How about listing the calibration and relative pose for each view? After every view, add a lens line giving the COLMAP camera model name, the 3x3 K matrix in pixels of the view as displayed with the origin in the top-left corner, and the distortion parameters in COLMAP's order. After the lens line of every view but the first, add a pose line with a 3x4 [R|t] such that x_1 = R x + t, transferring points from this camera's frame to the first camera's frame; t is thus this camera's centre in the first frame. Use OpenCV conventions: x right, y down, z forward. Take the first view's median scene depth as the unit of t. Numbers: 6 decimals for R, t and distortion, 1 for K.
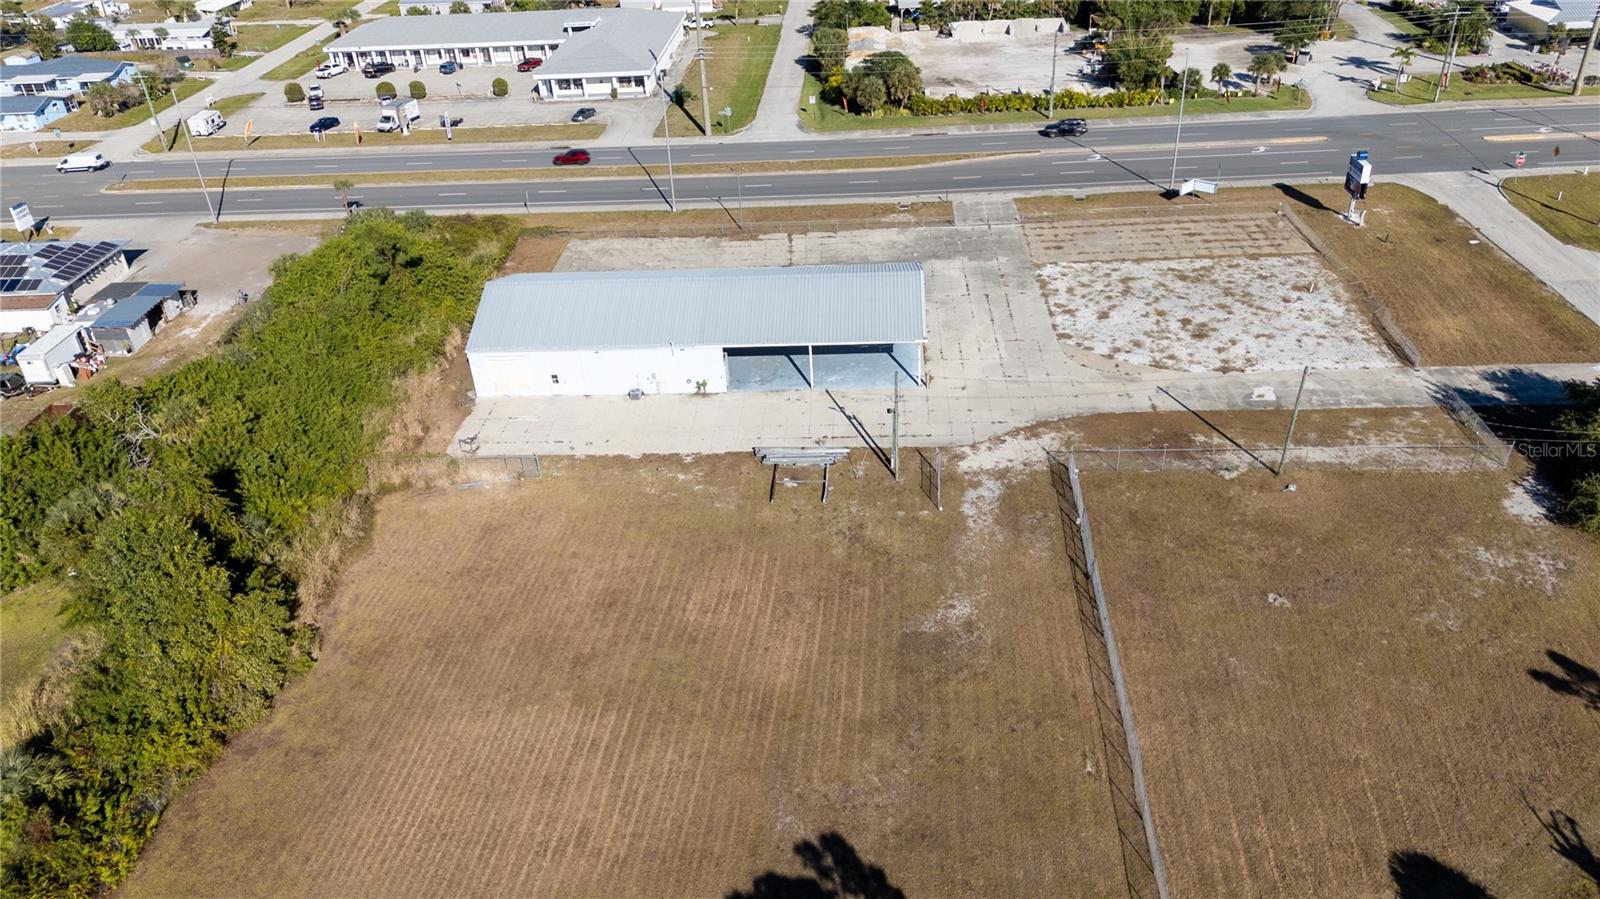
lens RADIAL K [[1168.1, 0, 801.9], [0, 1168.1, 443.5], [0, 0, 1]] dist [0.094634, -0.110221]
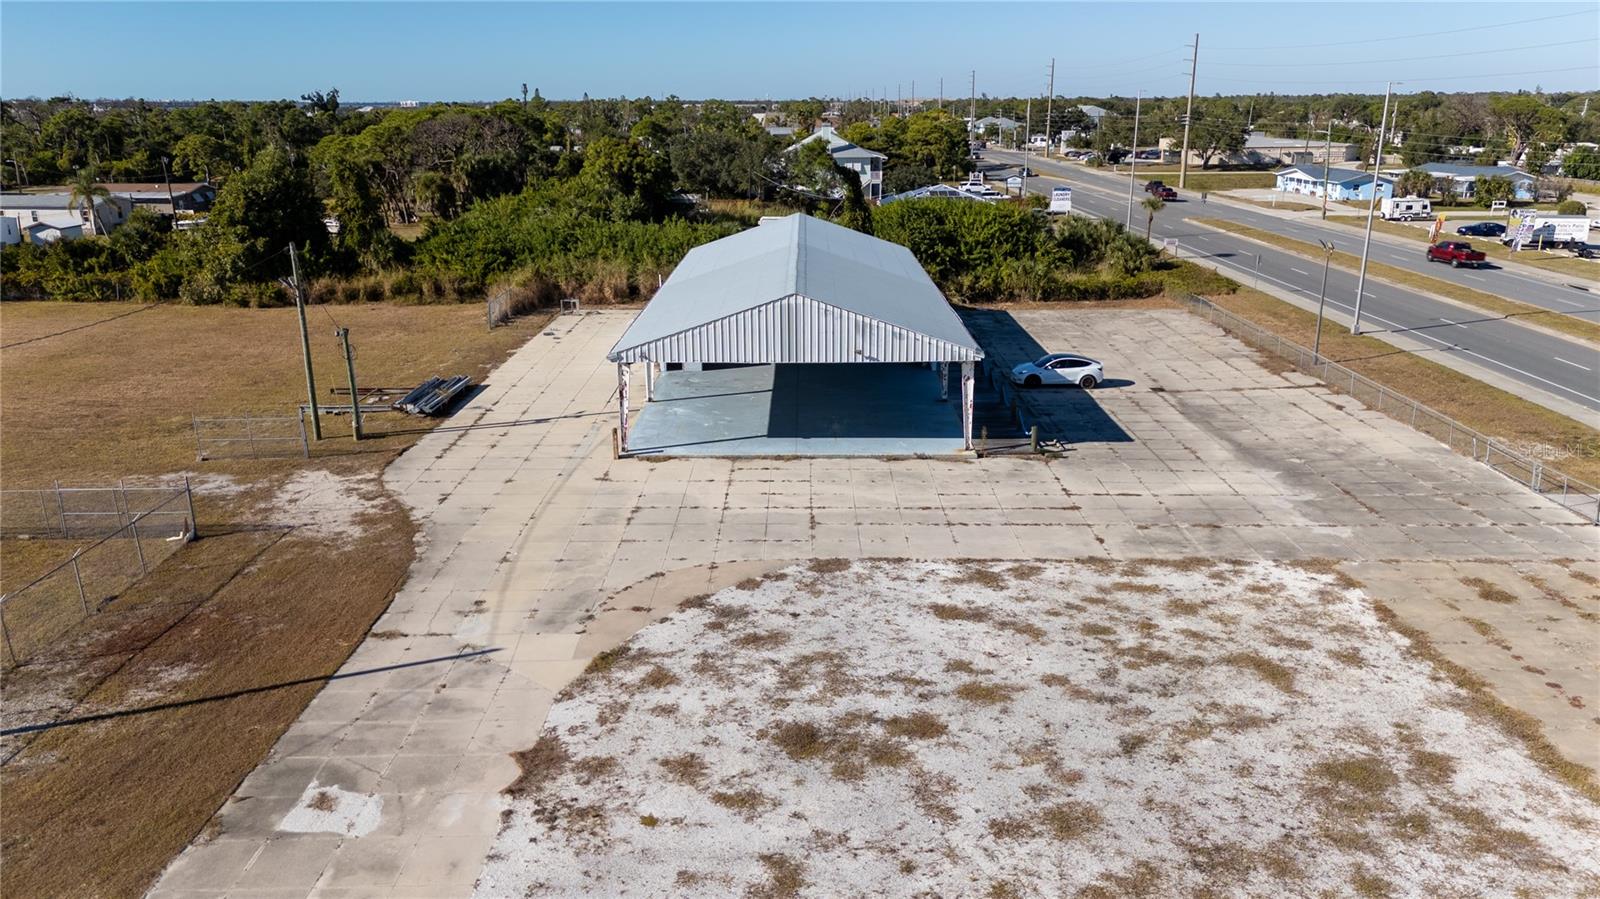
lens RADIAL K [[1168.1, 0, 801.9], [0, 1168.1, 443.5], [0, 0, 1]] dist [0.094634, -0.110221]
pose [[0.047437, 0.327634, -0.943613, 0.584103], [-0.515875, 0.816975, 0.257730, -0.223240], [0.855350, 0.474560, 0.207773, 0.923106]]
